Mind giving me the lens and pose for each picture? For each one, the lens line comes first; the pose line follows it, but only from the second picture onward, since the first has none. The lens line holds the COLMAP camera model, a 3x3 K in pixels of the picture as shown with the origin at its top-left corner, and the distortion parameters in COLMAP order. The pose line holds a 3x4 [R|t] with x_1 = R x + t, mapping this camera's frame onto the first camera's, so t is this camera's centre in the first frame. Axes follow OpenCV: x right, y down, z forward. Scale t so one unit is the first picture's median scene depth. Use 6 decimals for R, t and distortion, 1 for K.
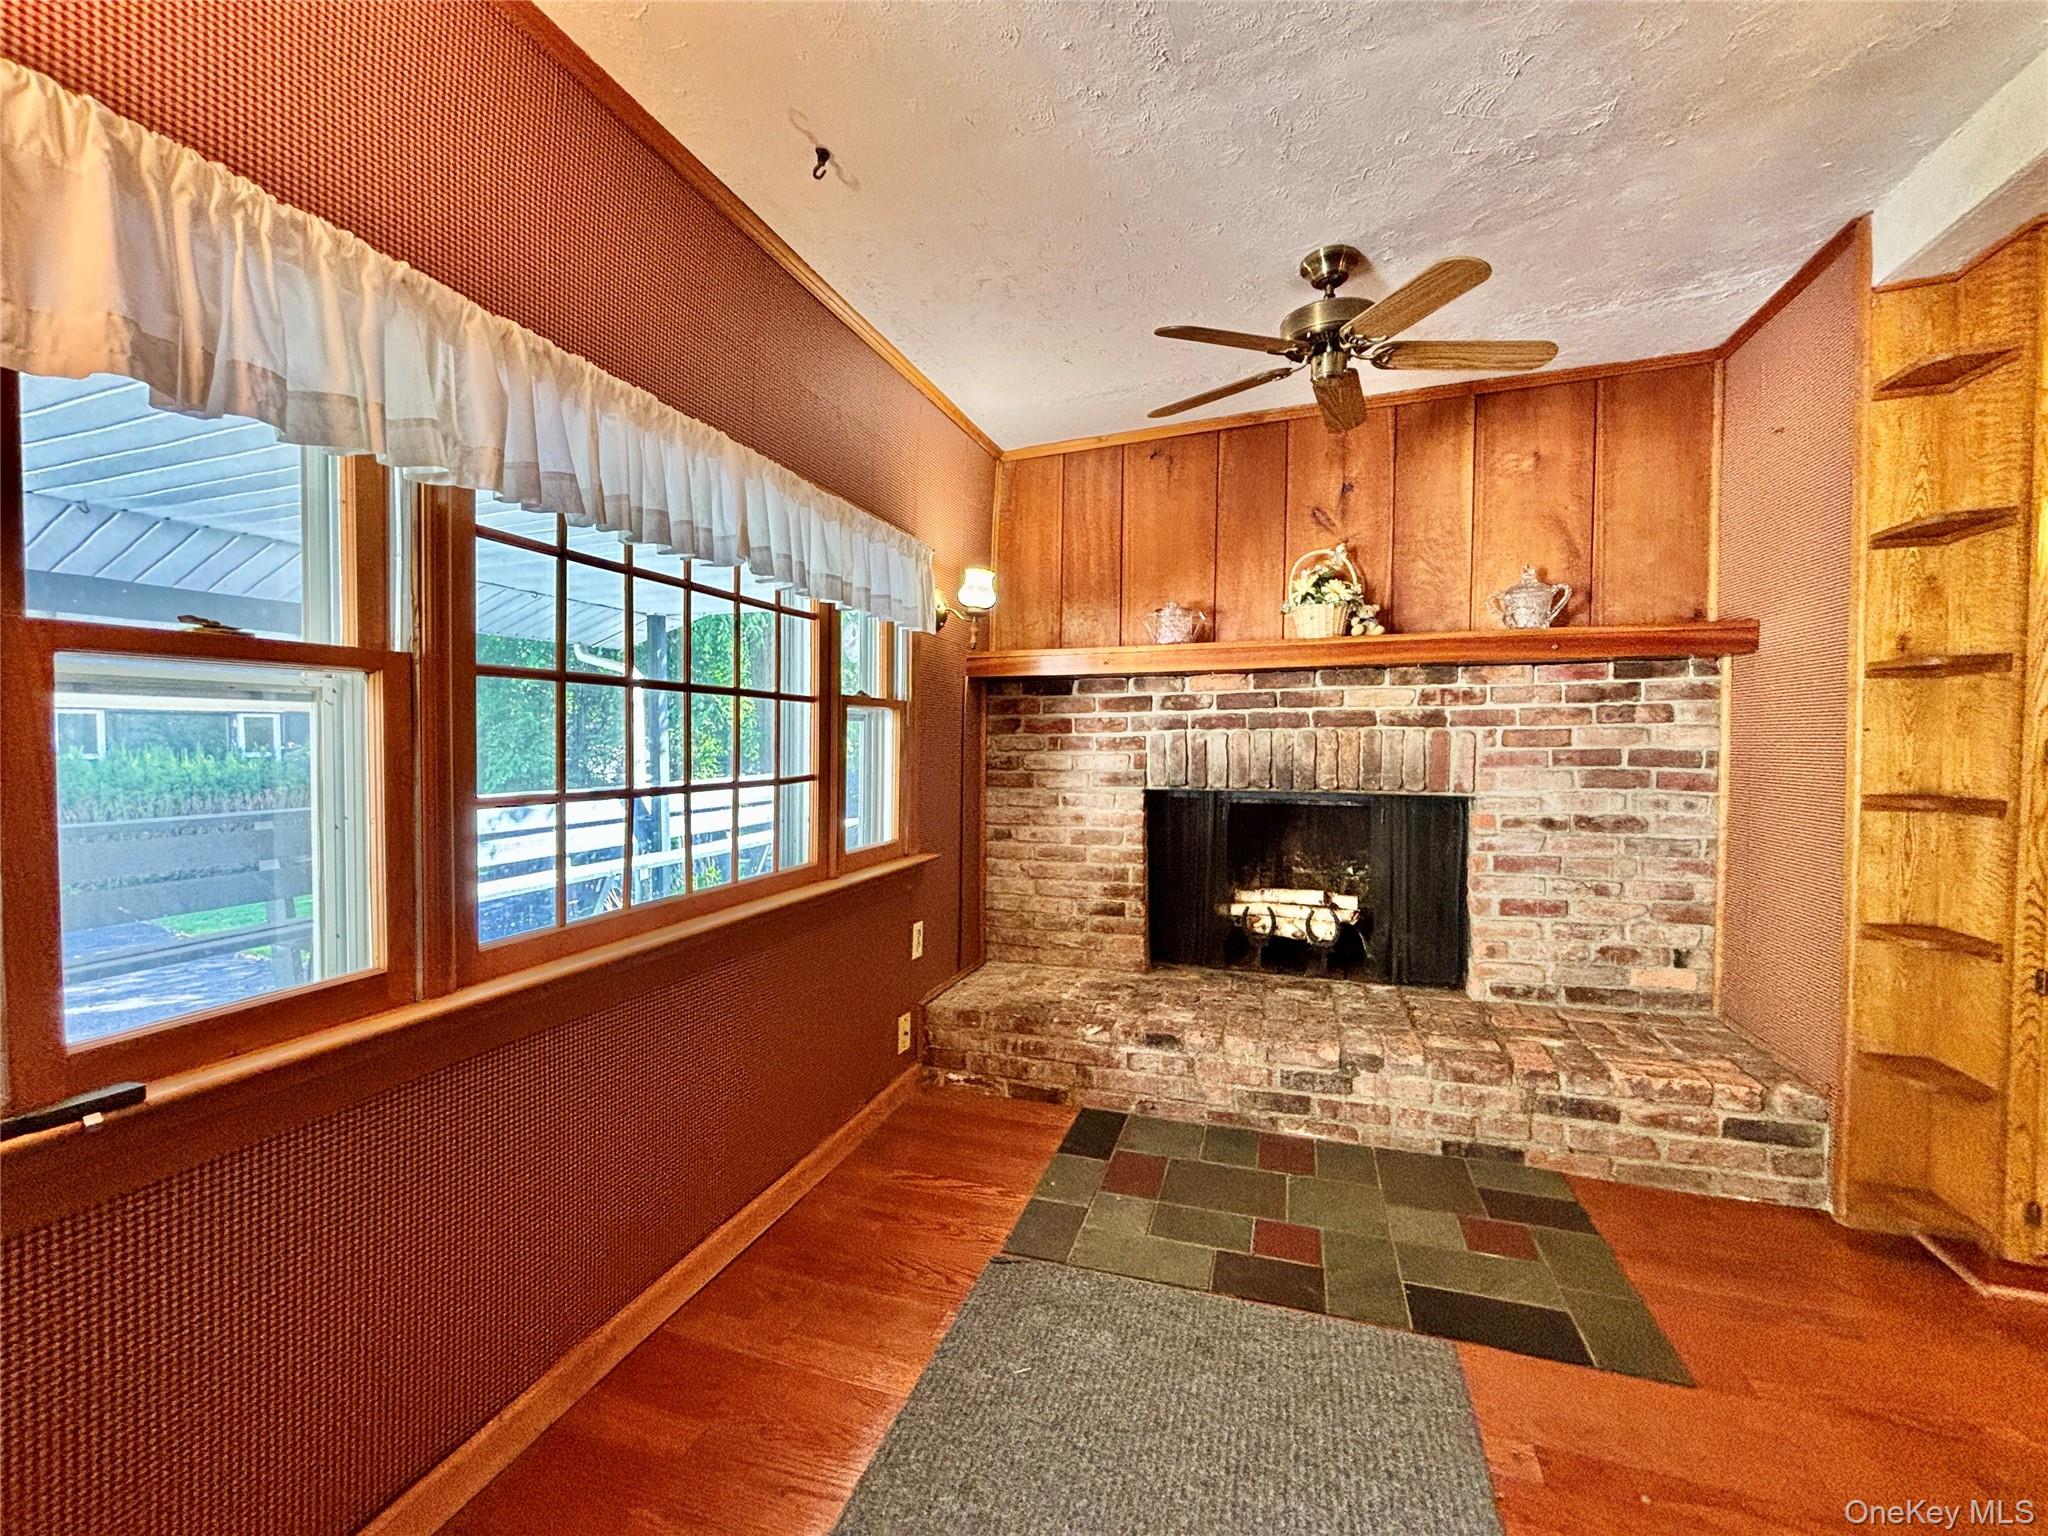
lens RADIAL K [[829.0, 0, 1024.9], [0, 829.0, 762.5], [0, 0, 1]] dist [-0.001444, -0.000120]
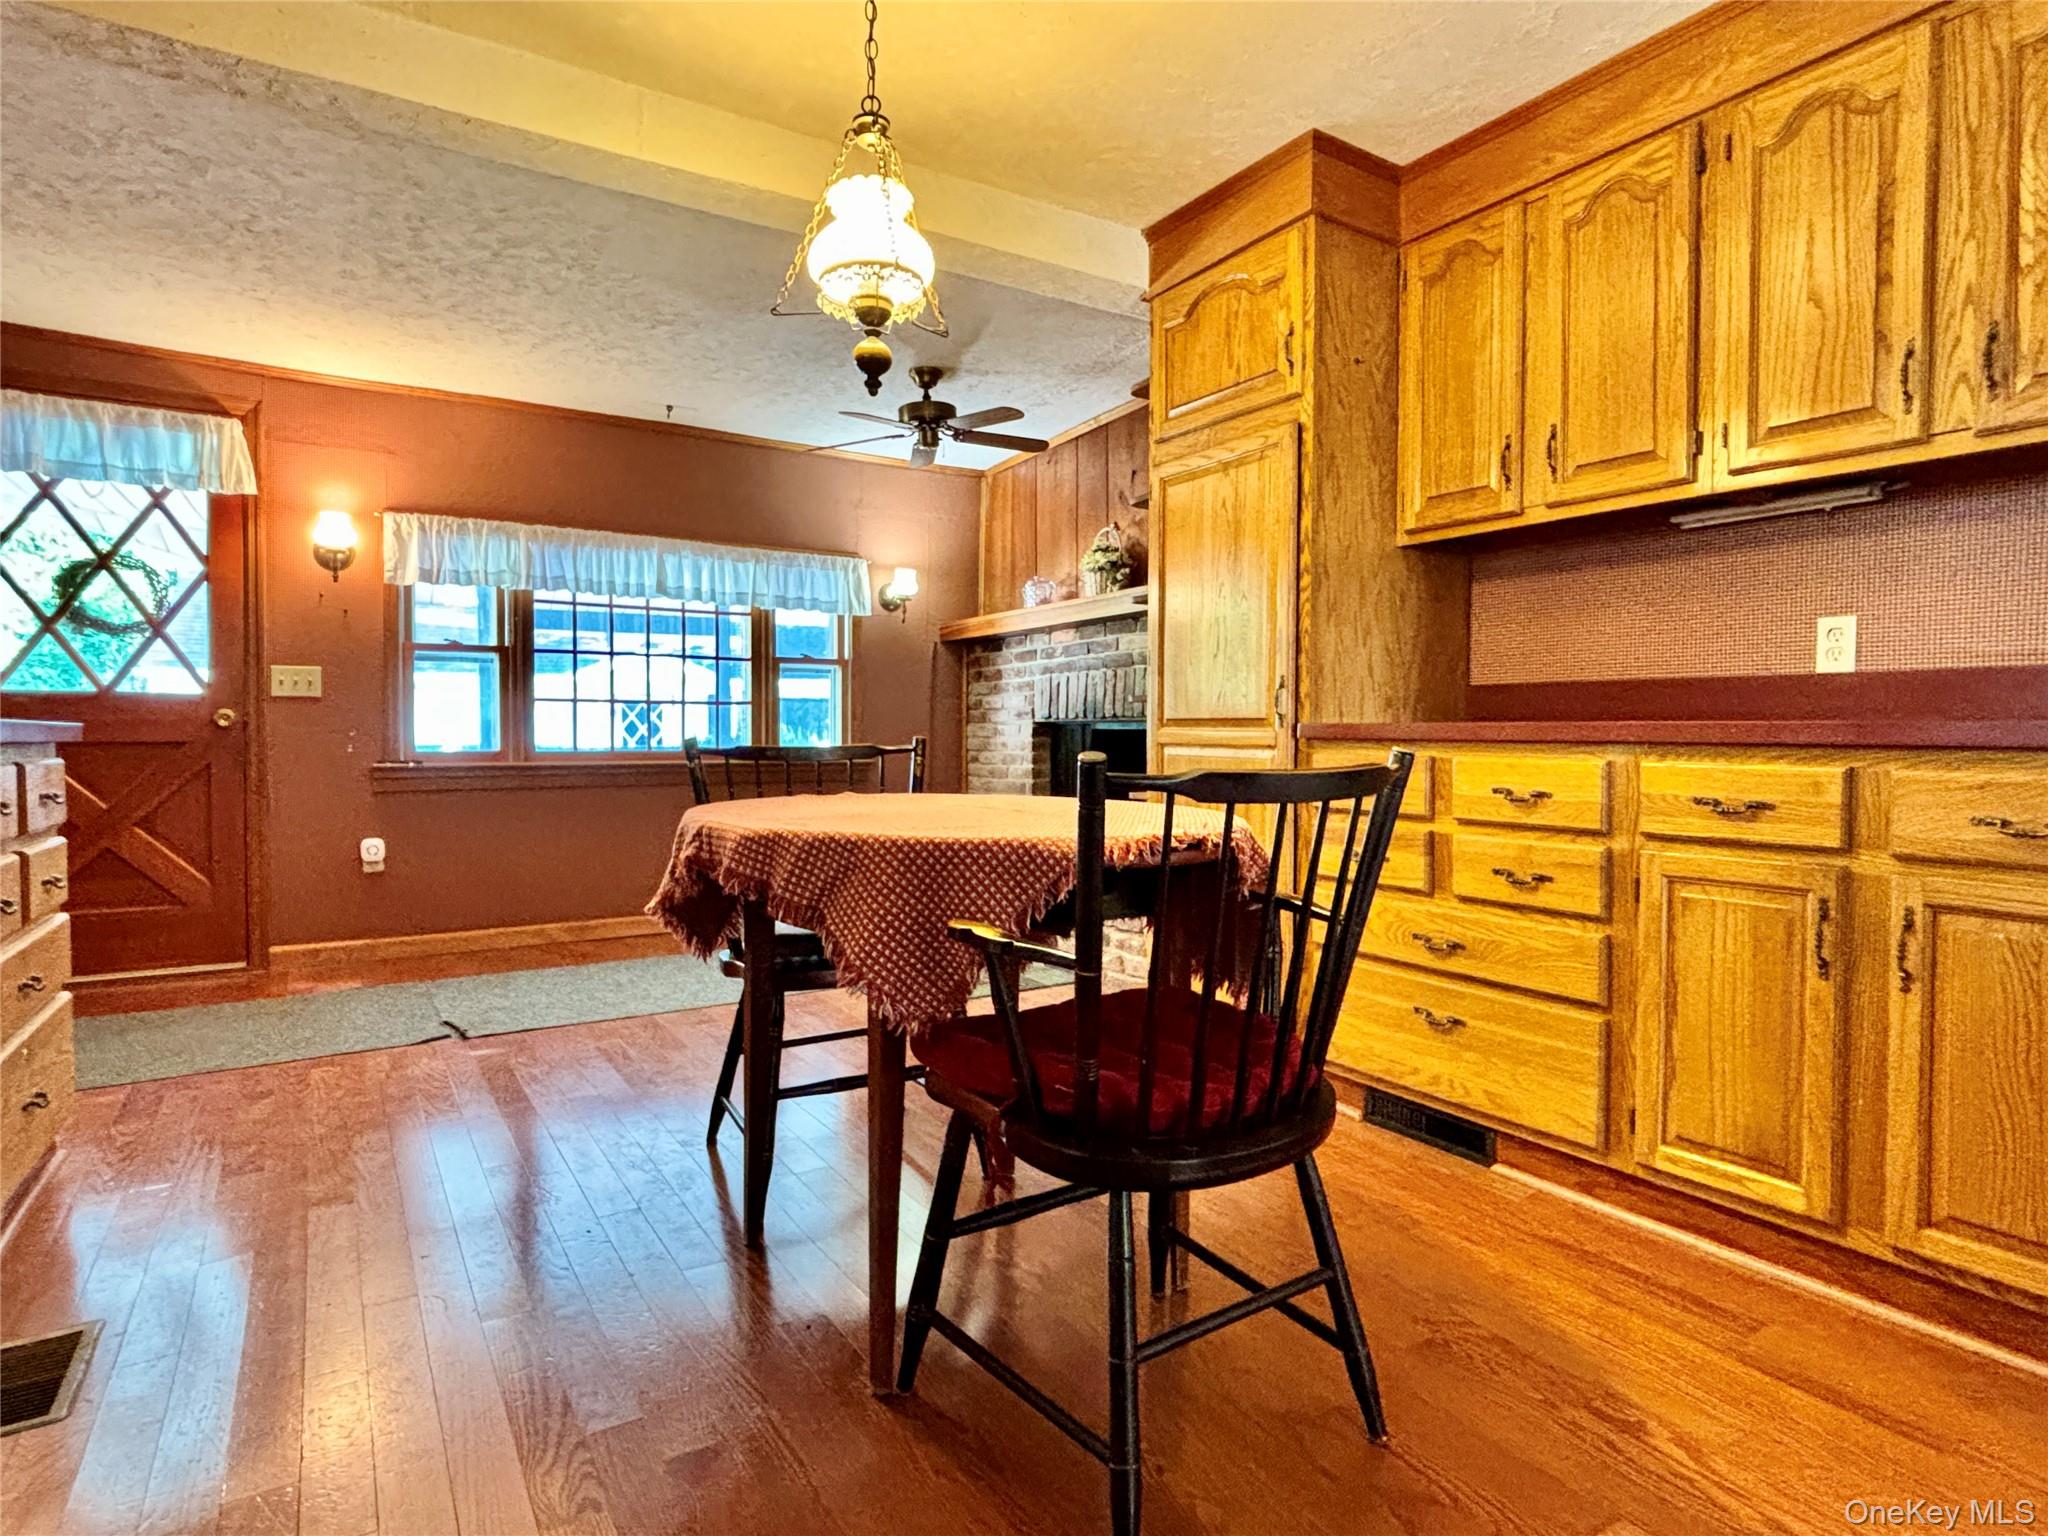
lens RADIAL K [[1100.1, 0, 1024.0], [0, 1100.1, 768.0], [0, 0, 1]] dist [-0.001003, -0.000205]
pose [[0.778531, 0.018258, -0.627341, 1.539065], [-0.016260, 0.999828, 0.008921, 0.114037], [0.627396, 0.003255, 0.778694, -0.439426]]
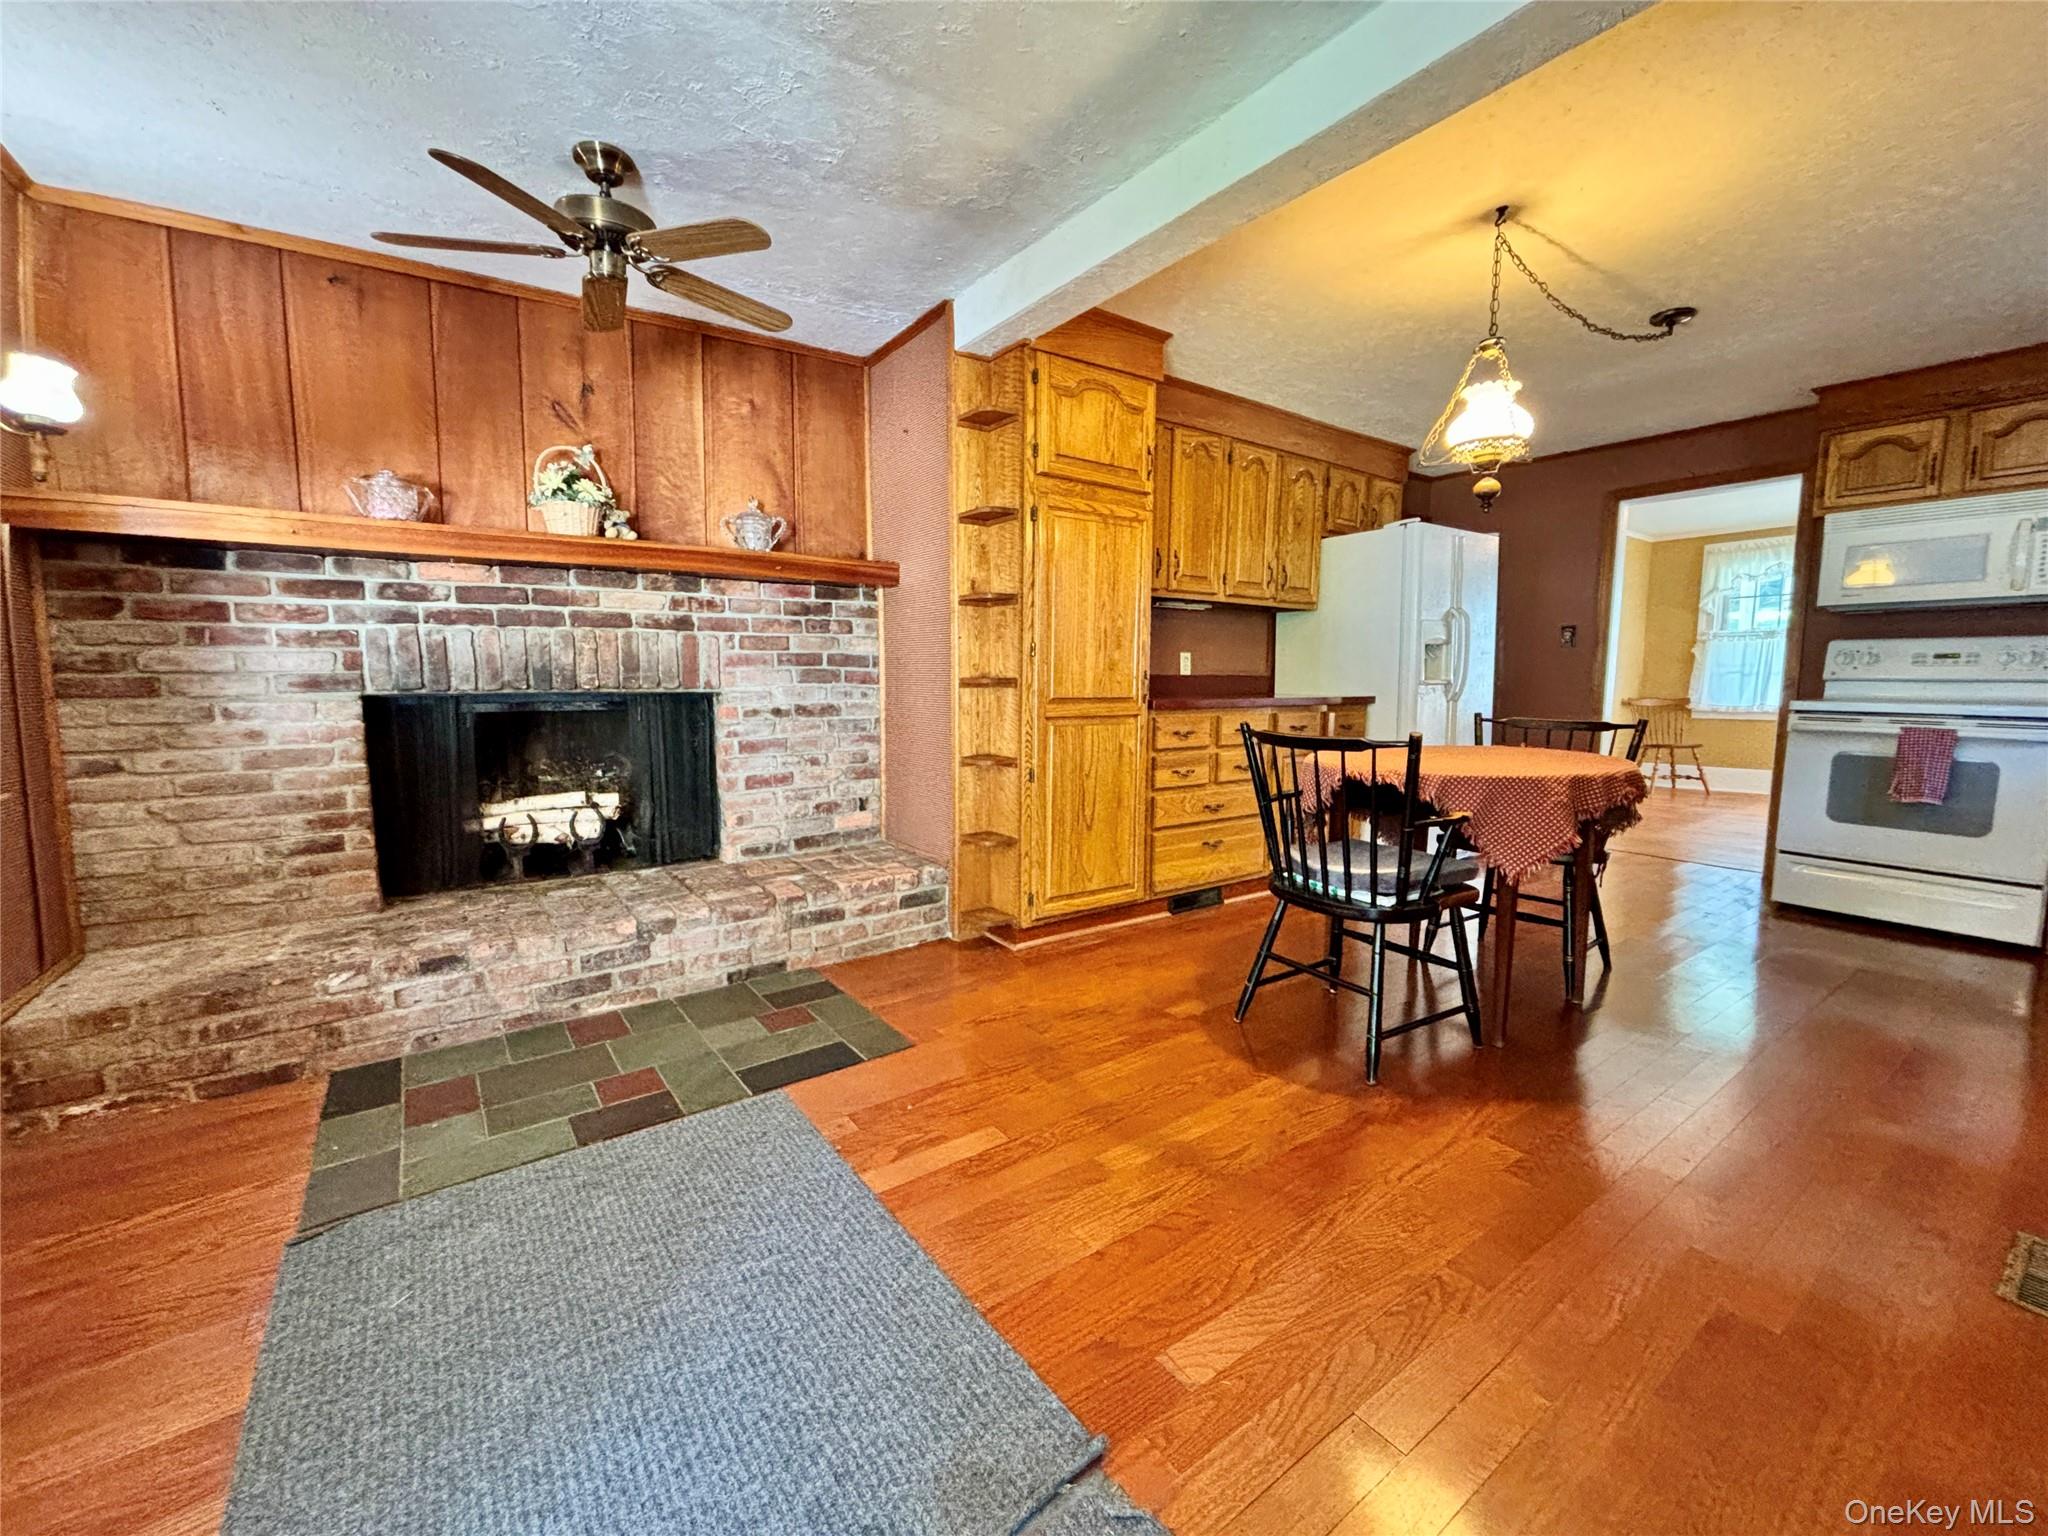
lens RADIAL K [[828.7, 0, 1034.9], [0, 828.7, 774.1], [0, 0, 1]] dist [-0.001881, -0.000194]
pose [[0.580560, -0.097084, 0.808408, -0.183499], [0.018045, 0.994156, 0.106432, 0.045355], [-0.814017, -0.047202, 0.578920, -0.053336]]
